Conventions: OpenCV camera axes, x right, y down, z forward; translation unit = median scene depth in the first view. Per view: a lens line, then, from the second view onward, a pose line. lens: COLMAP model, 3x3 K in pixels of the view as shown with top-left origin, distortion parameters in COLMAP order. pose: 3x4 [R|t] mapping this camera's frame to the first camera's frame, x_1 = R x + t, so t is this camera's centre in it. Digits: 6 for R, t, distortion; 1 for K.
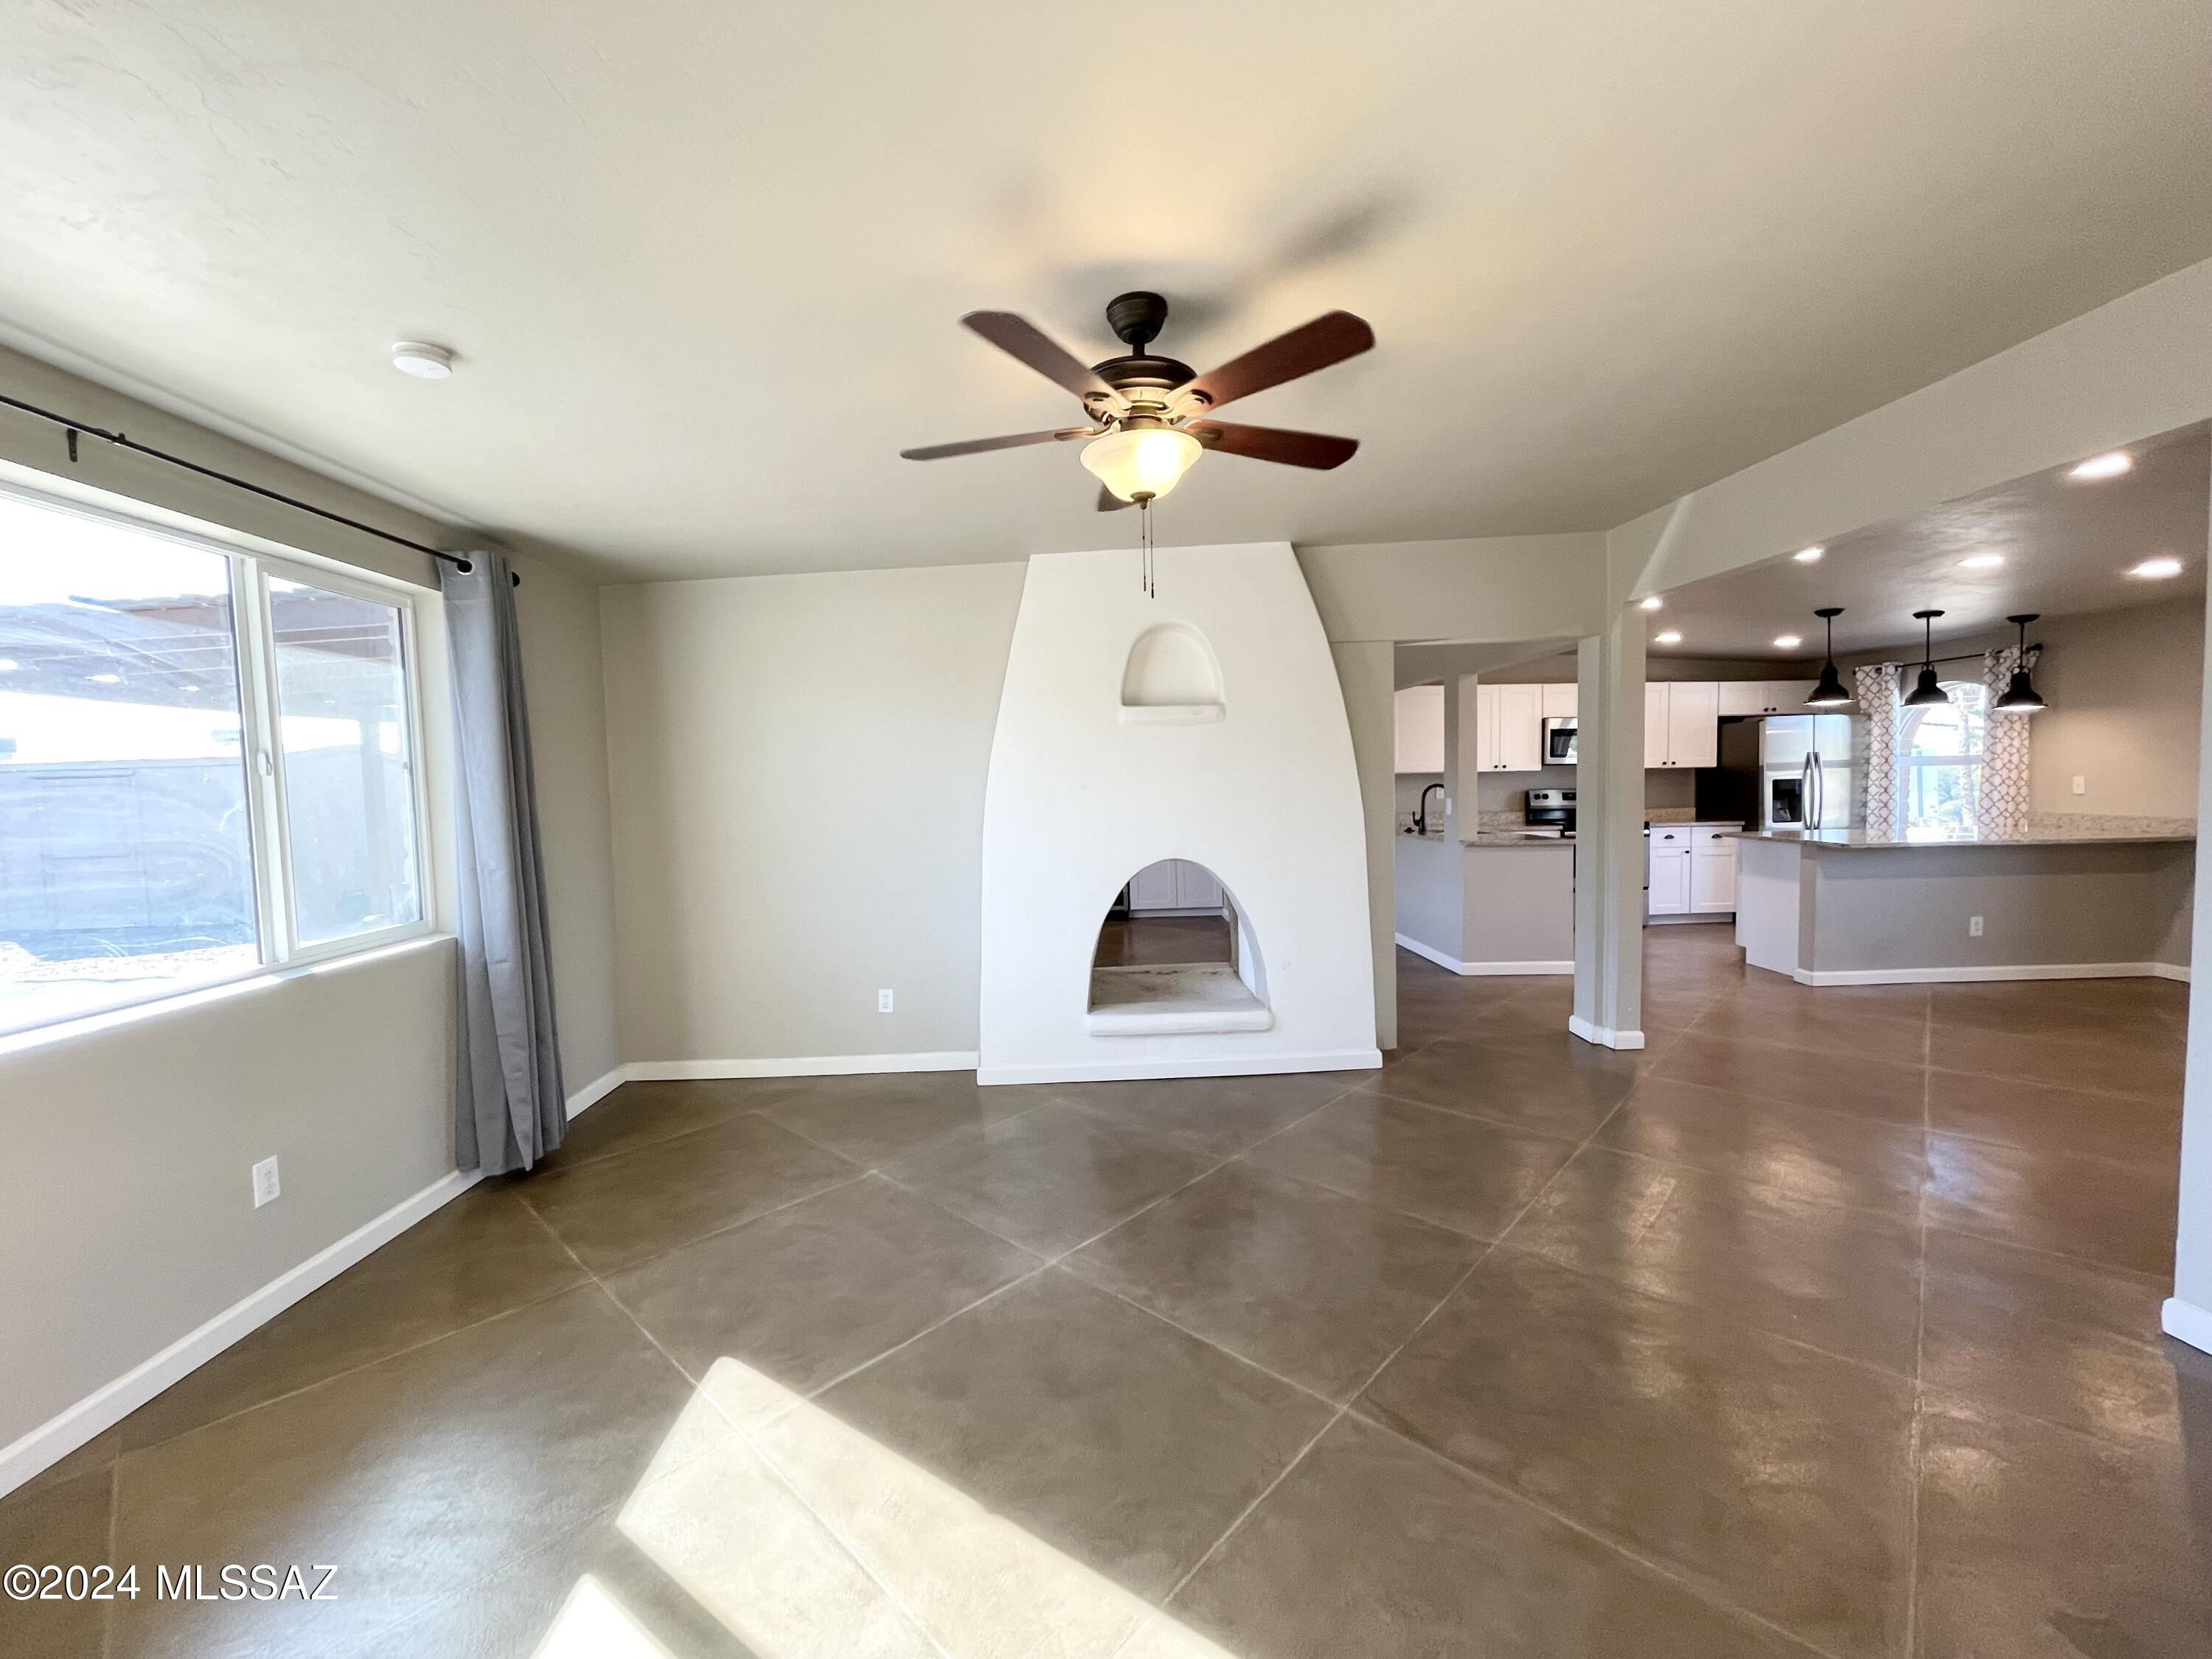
lens RADIAL K [[888.5, 0, 1106.0], [0, 888.5, 829.5], [0, 0, 1]] dist [-0.003941, -0.000213]
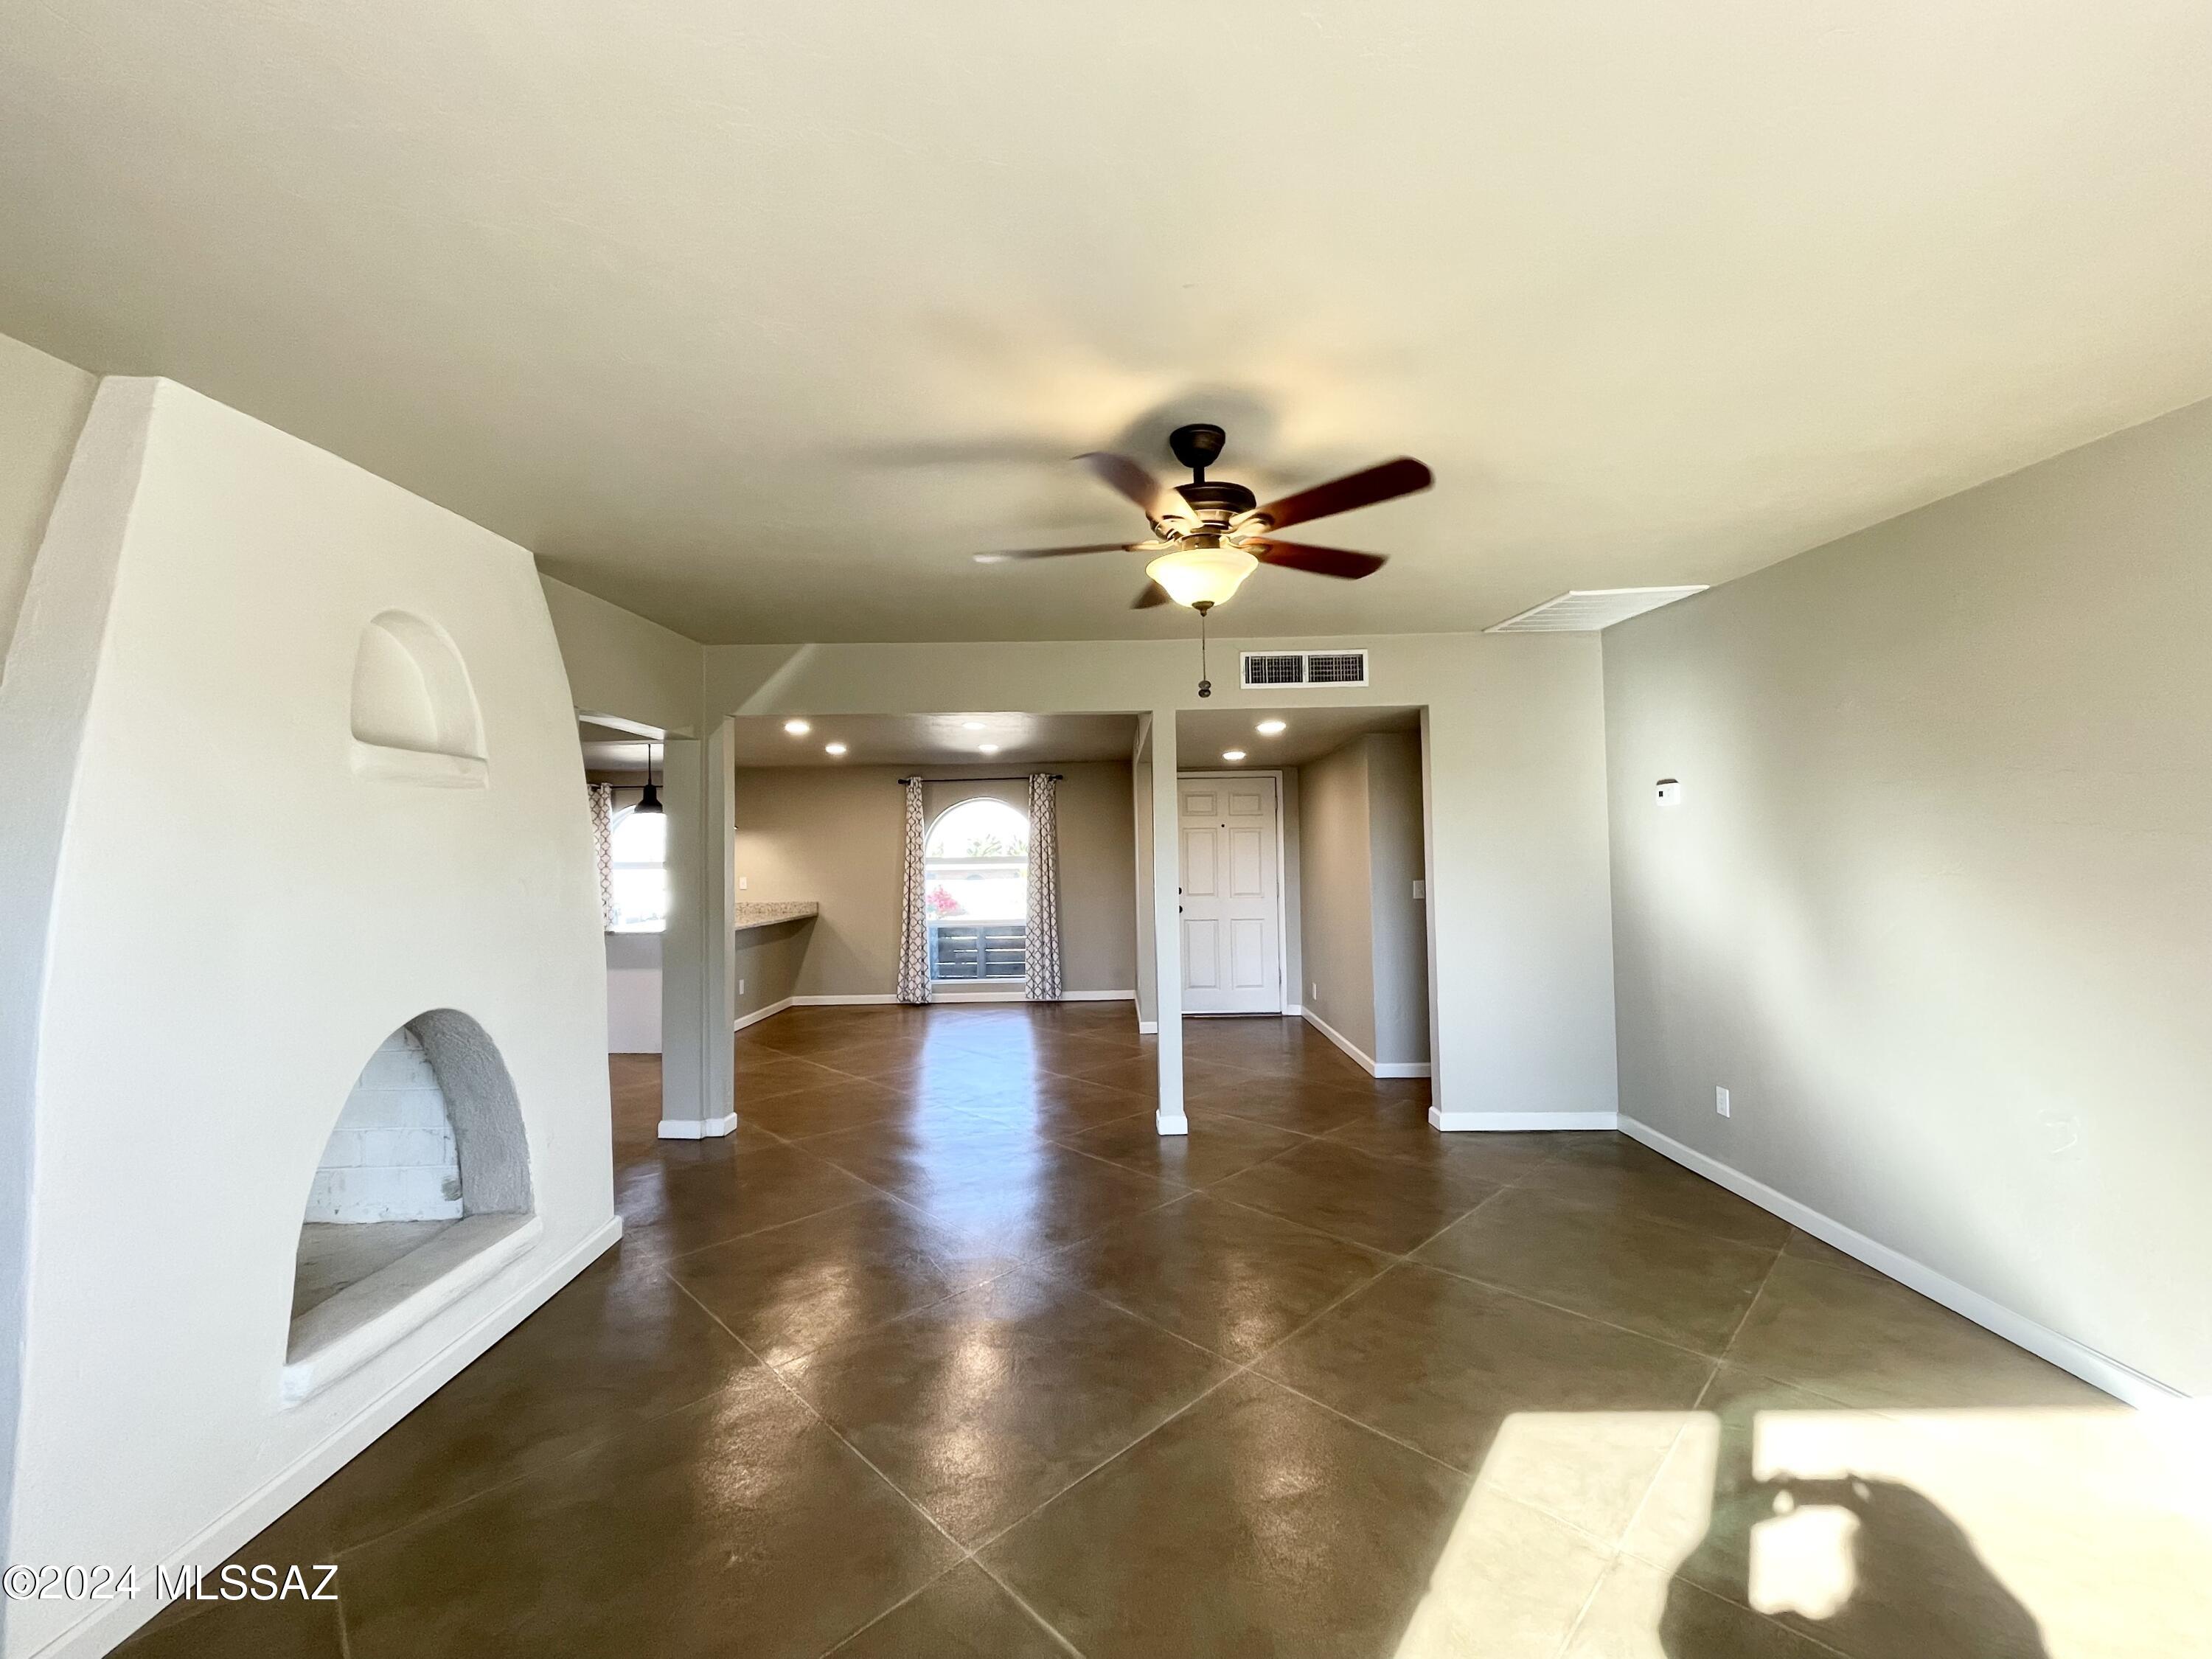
lens RADIAL K [[890.7, 0, 1097.2], [0, 890.7, 827.4], [0, 0, 1]] dist [-0.000048, -0.000459]
pose [[0.044370, 0.053774, 0.997567, -0.498810], [0.066856, 0.996152, -0.056672, -0.025044], [-0.996776, 0.069207, 0.040604, 0.528087]]
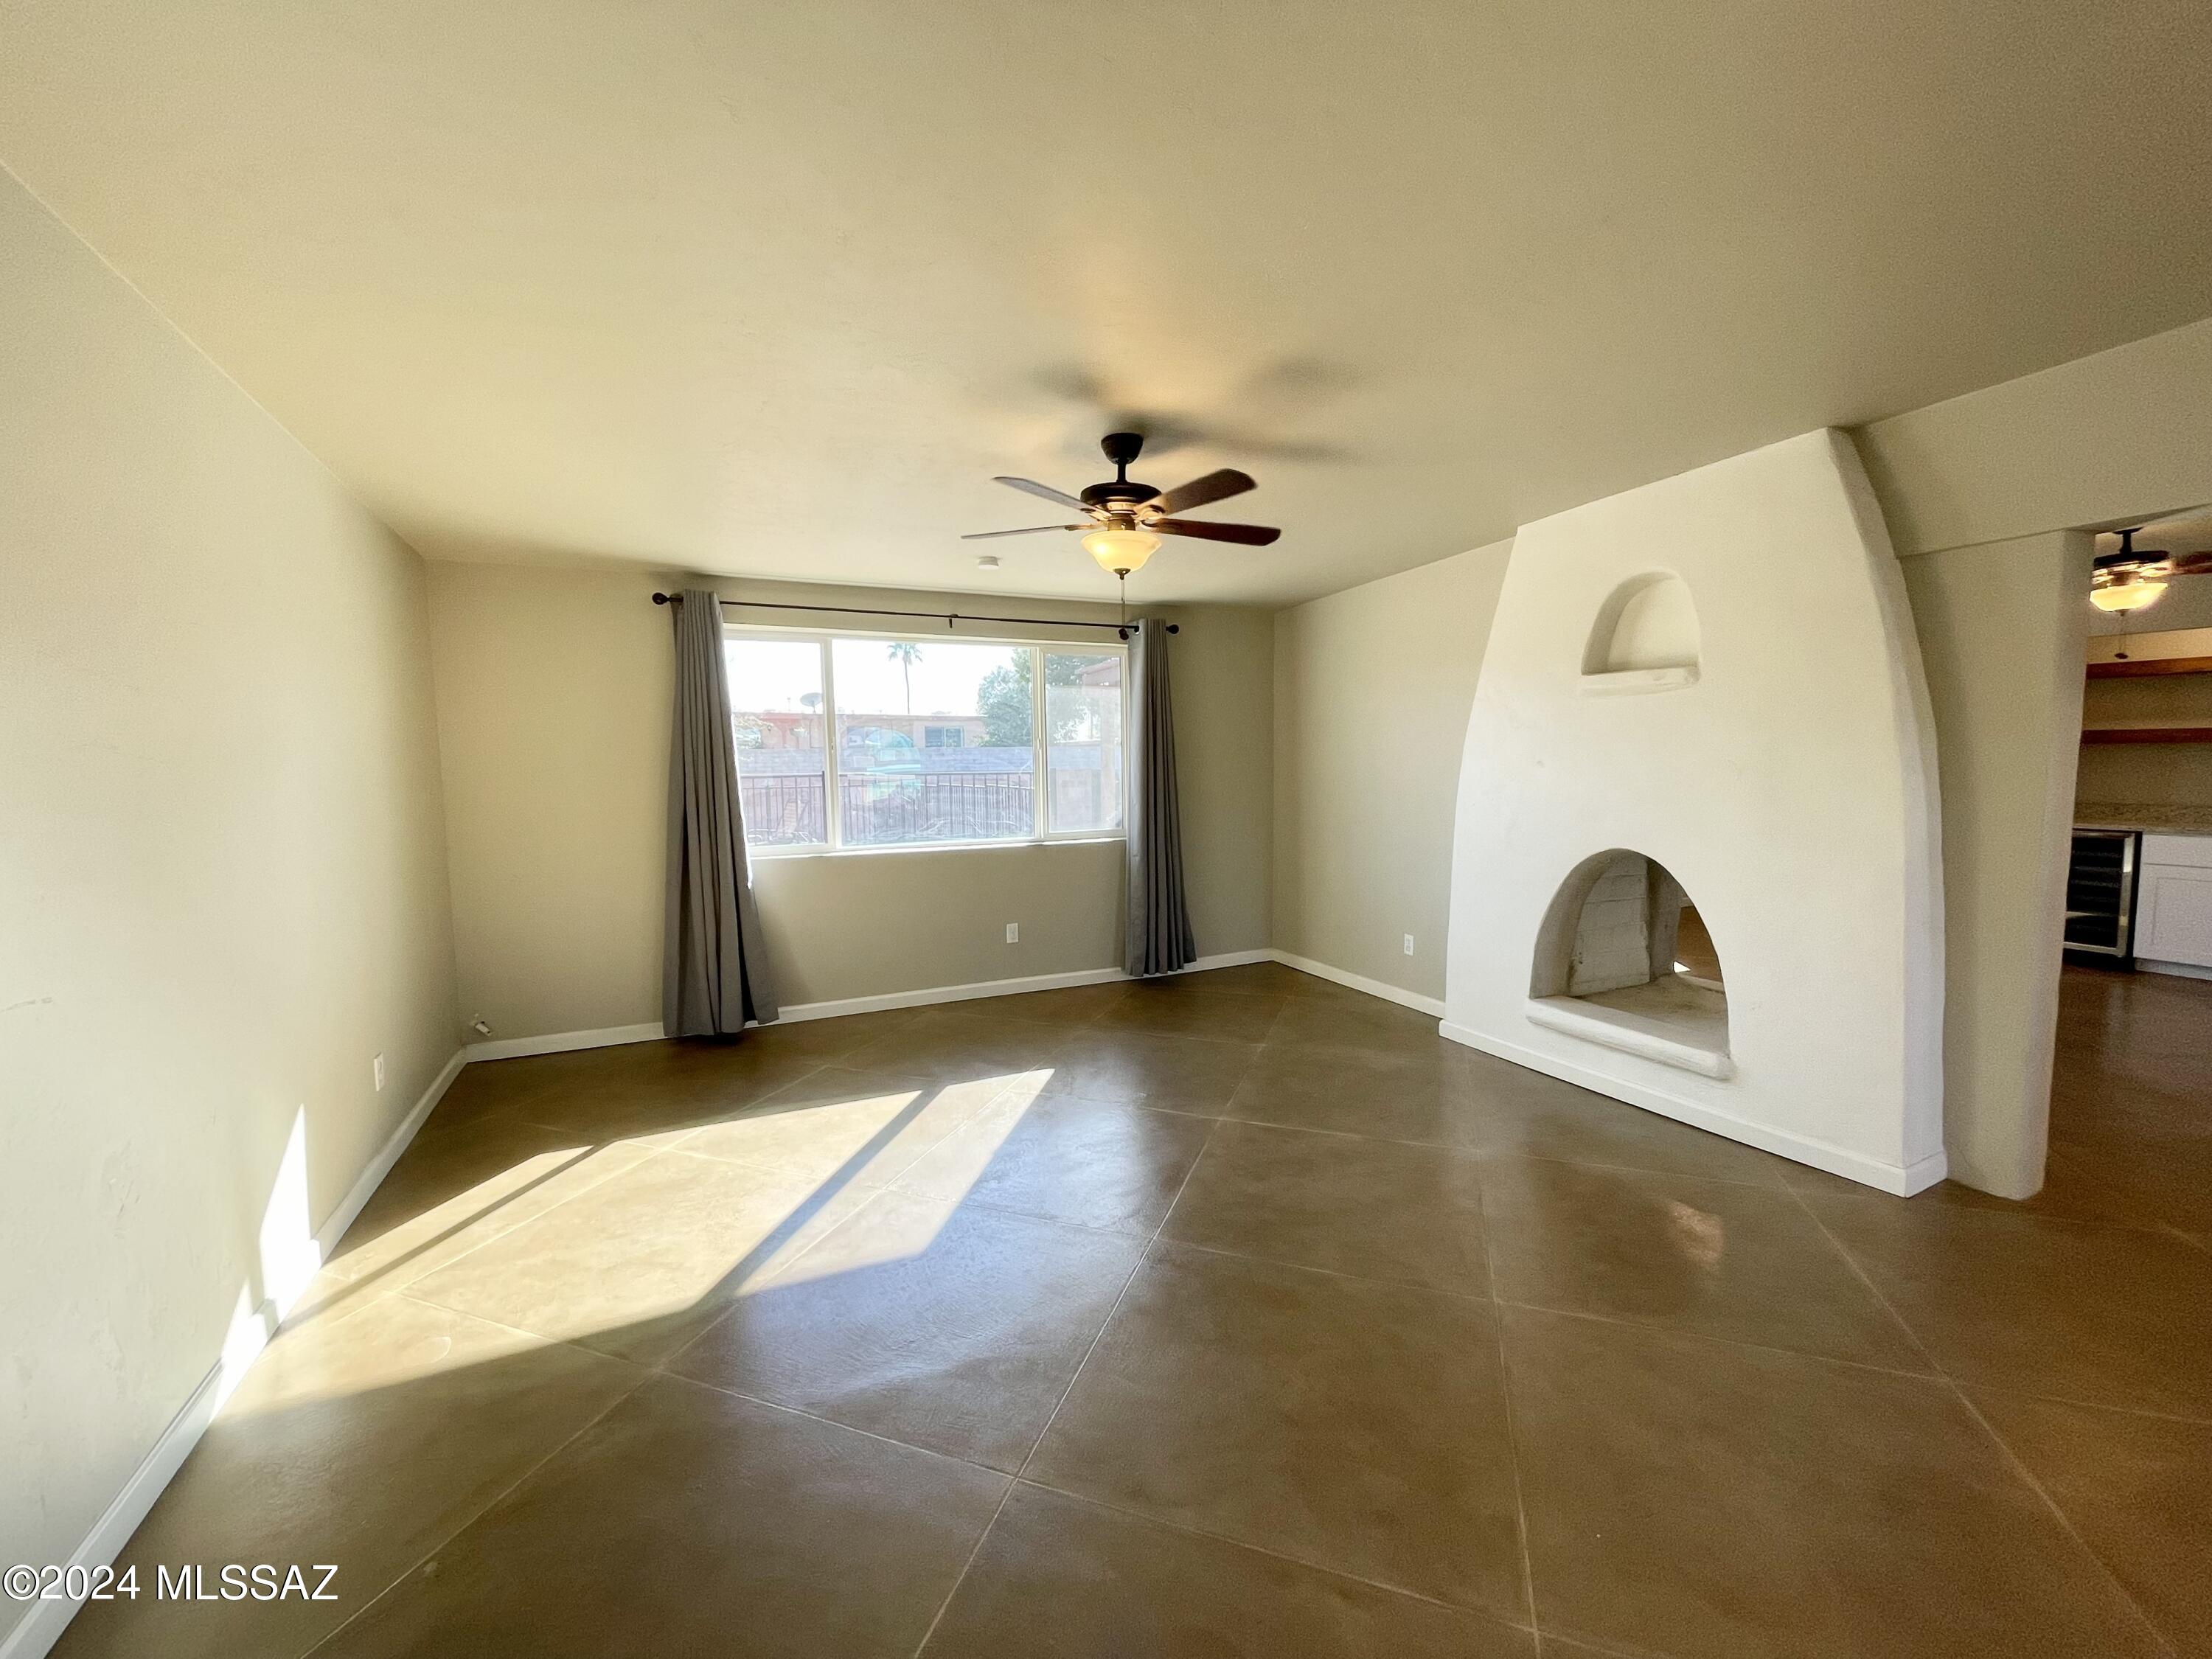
lens RADIAL K [[890.7, 0, 1097.2], [0, 890.7, 827.4], [0, 0, 1]] dist [-0.000048, -0.000459]
pose [[0.387899, 0.093155, -0.916982, 0.677480], [-0.047111, 0.995583, 0.081211, -0.034460], [0.920497, 0.011698, 0.390574, 0.185331]]
